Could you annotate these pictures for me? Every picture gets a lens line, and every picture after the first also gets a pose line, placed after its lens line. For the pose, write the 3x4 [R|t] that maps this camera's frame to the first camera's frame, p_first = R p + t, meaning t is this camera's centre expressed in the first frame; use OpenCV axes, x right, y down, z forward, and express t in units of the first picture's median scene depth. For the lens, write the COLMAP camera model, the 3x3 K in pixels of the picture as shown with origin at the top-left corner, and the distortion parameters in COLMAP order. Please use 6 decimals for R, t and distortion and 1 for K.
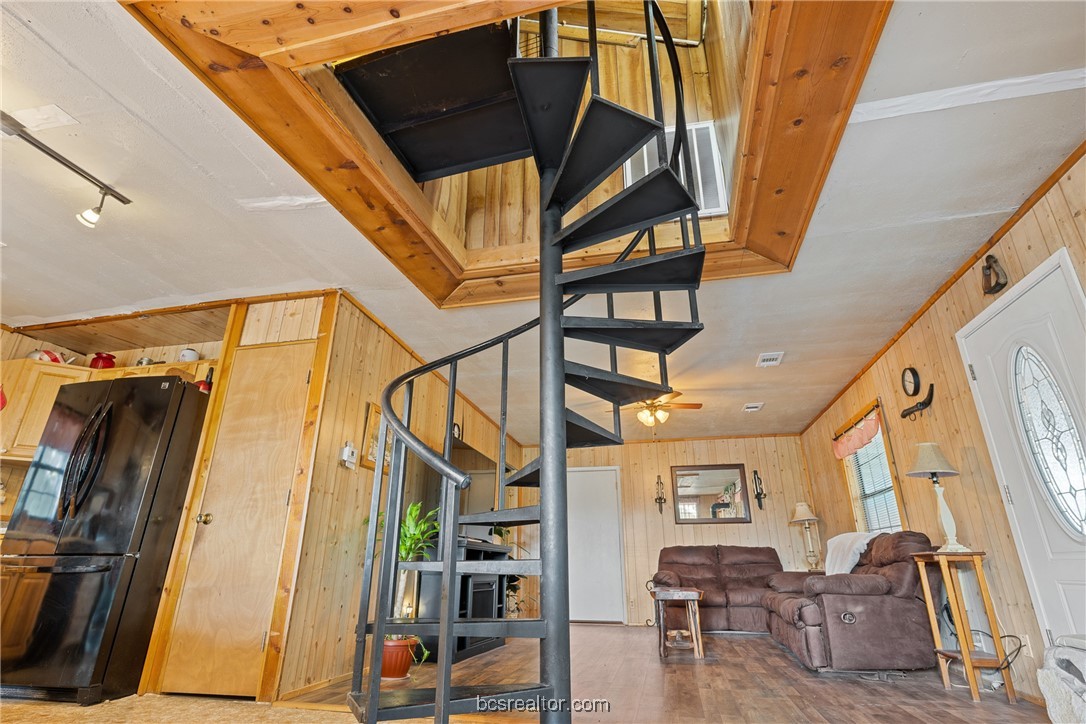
lens RADIAL K [[534.2, 0, 542.2], [0, 534.2, 359.7], [0, 0, 1]] dist [-0.004550, 0.000638]
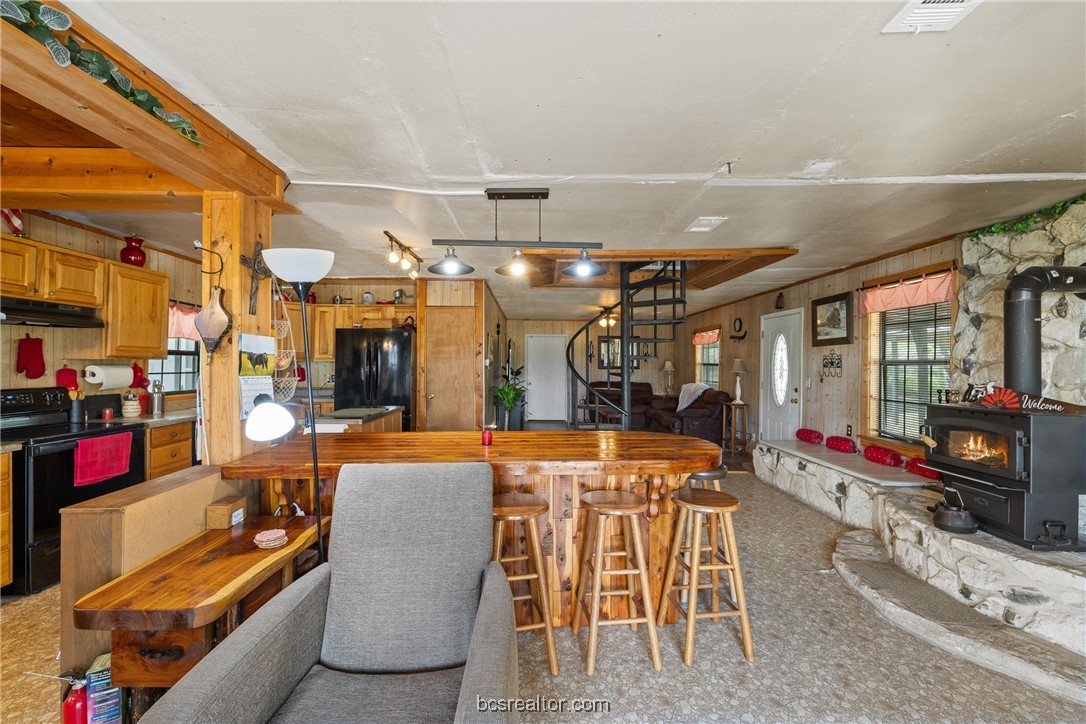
lens RADIAL K [[455.7, 0, 542.8], [0, 455.7, 359.5], [0, 0, 1]] dist [0.001037, 0.000291]
pose [[0.971557, 0.004681, 0.236761, -0.541553], [-0.089033, 0.933671, 0.346888, -0.428674], [-0.219433, -0.358101, 0.907531, -0.577764]]
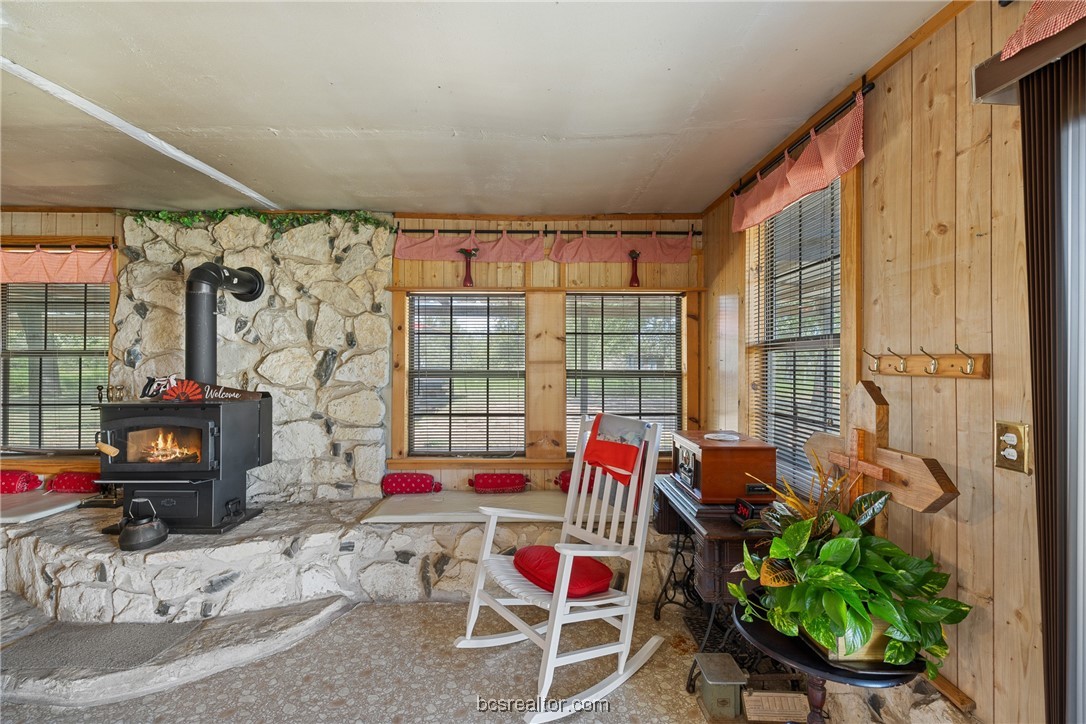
lens RADIAL K [[455.7, 0, 542.8], [0, 455.7, 359.5], [0, 0, 1]] dist [0.001037, 0.000291]
pose [[-0.235335, -0.006993, 0.971889, -0.474712], [-0.356681, 0.930823, -0.079670, -0.366193], [-0.904099, -0.365404, -0.221550, -0.416311]]
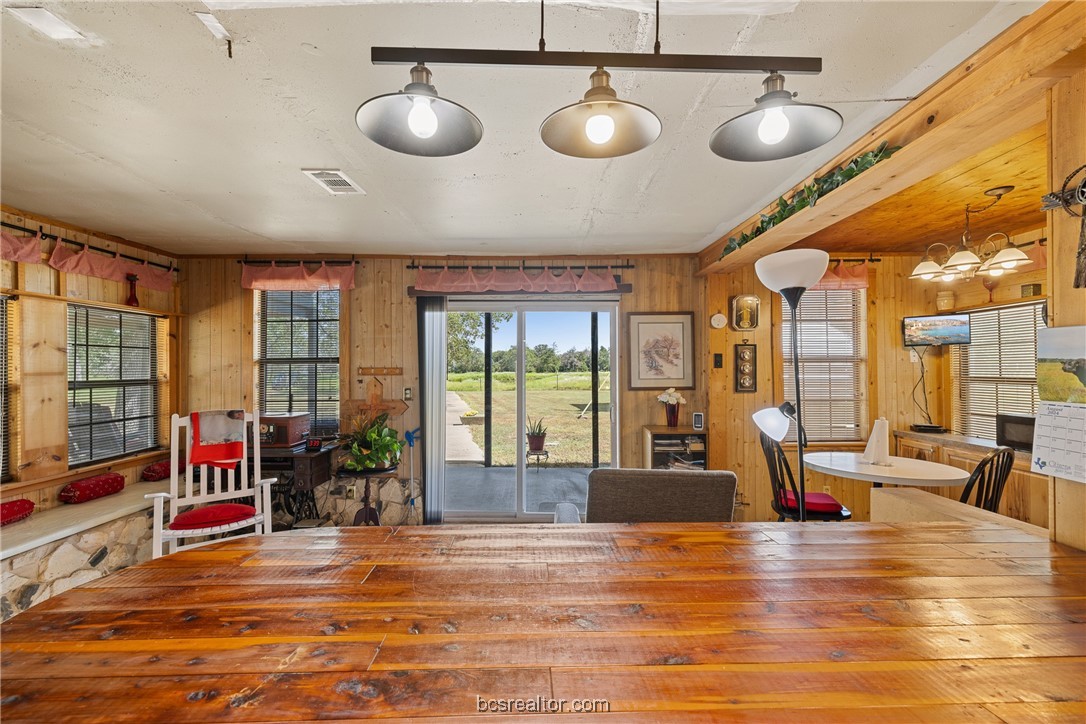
lens RADIAL K [[455.7, 0, 542.8], [0, 455.7, 359.5], [0, 0, 1]] dist [0.001037, 0.000291]
pose [[-0.976329, -0.007838, -0.216147, -0.326973], [0.074802, 0.925441, -0.371435, -0.094666], [0.202943, -0.378811, -0.902949, 0.291539]]
